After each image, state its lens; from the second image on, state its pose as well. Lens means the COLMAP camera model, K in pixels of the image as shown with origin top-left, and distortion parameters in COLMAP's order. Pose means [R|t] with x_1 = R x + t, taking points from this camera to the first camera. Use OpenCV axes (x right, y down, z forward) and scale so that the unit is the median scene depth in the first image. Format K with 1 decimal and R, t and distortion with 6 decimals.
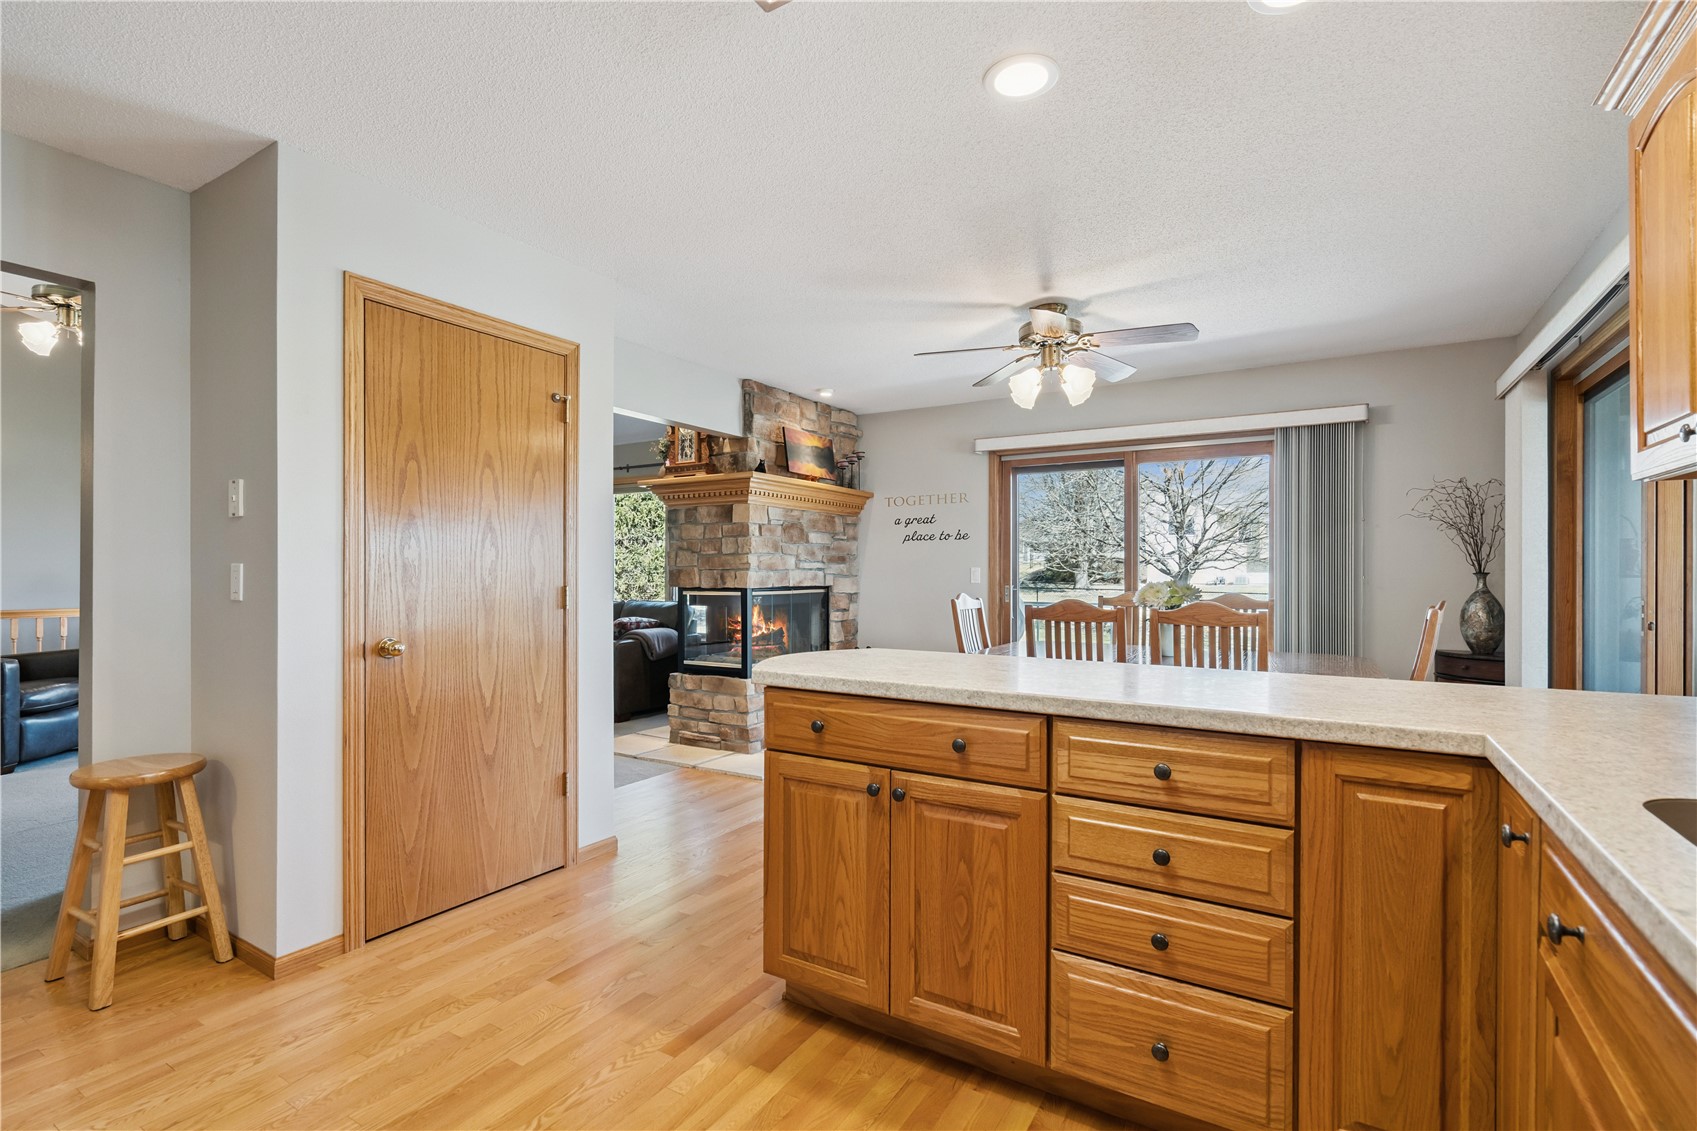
lens RADIAL K [[772.1, 0, 847.2], [0, 772.1, 568.2], [0, 0, 1]] dist [-0.001830, 0.000567]
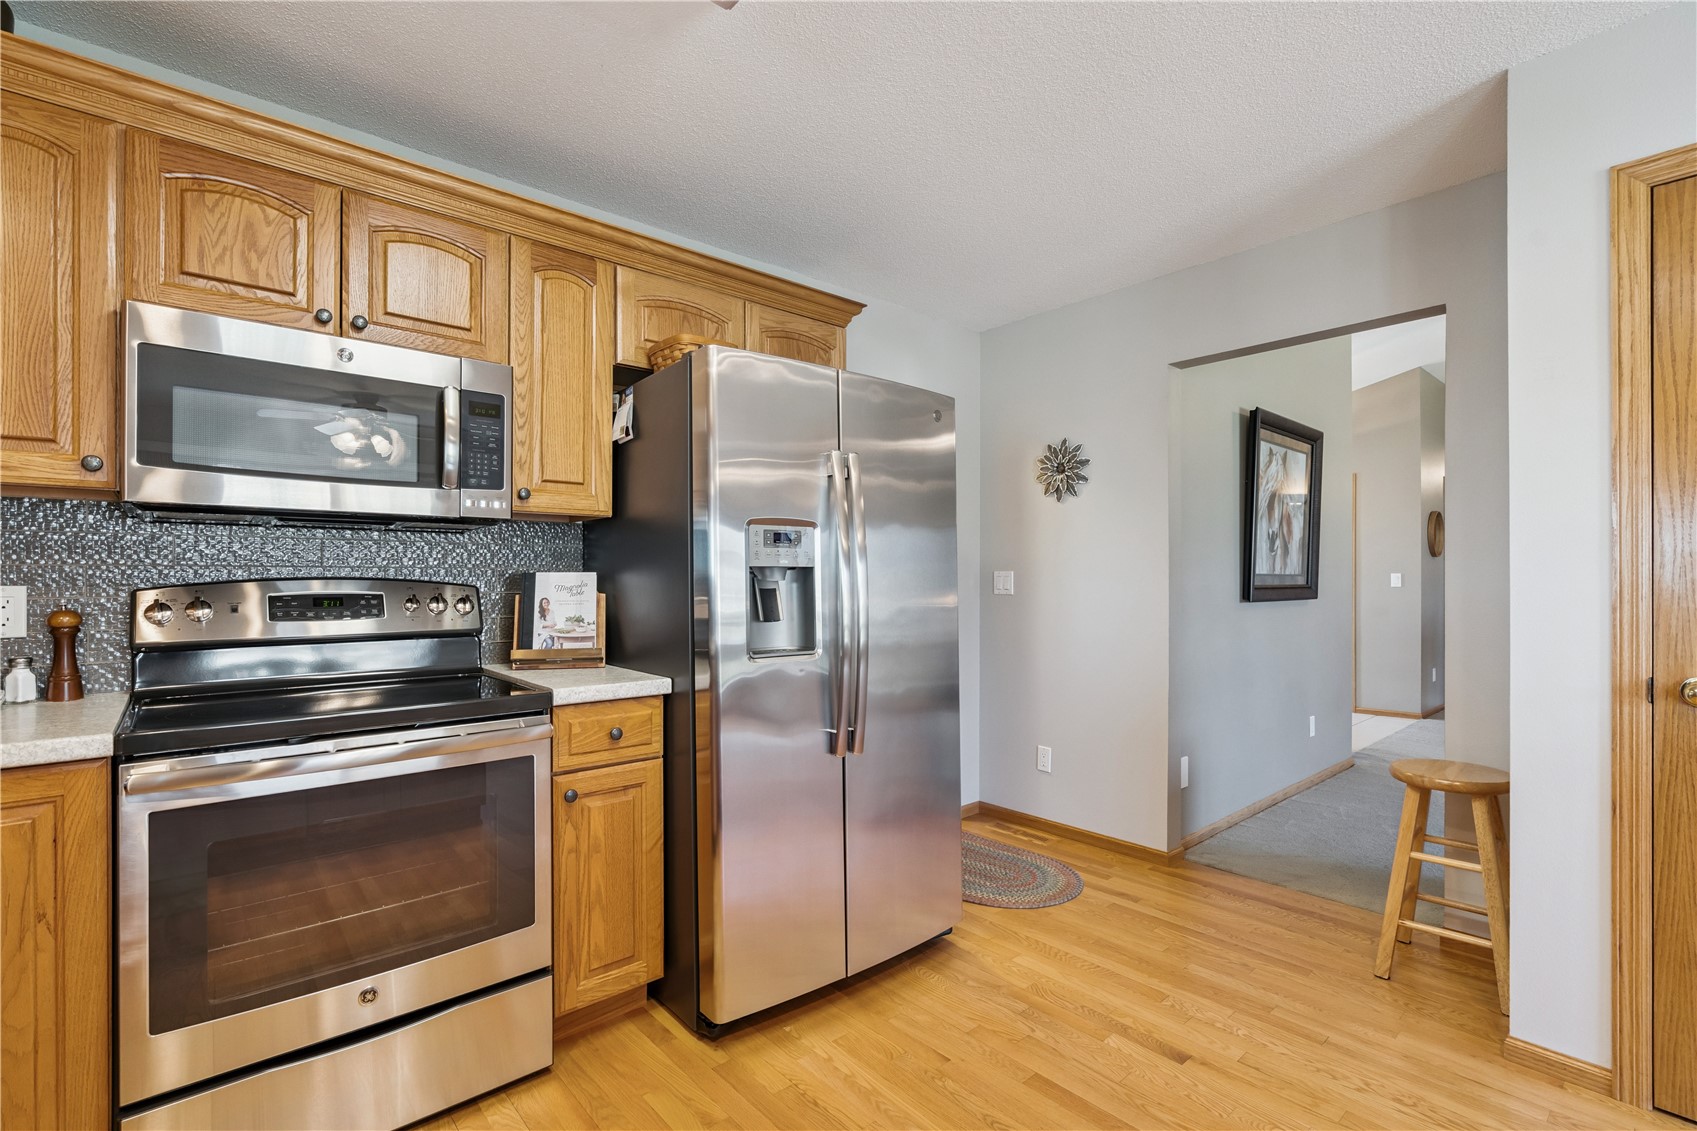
lens RADIAL K [[772.1, 0, 847.3], [0, 772.1, 569.8], [0, 0, 1]] dist [-0.001830, 0.000567]
pose [[-0.290494, -0.008341, -0.956840, 0.271662], [0.005260, 0.999933, -0.010313, 0.001177], [0.956862, -0.008028, -0.290431, 0.539115]]
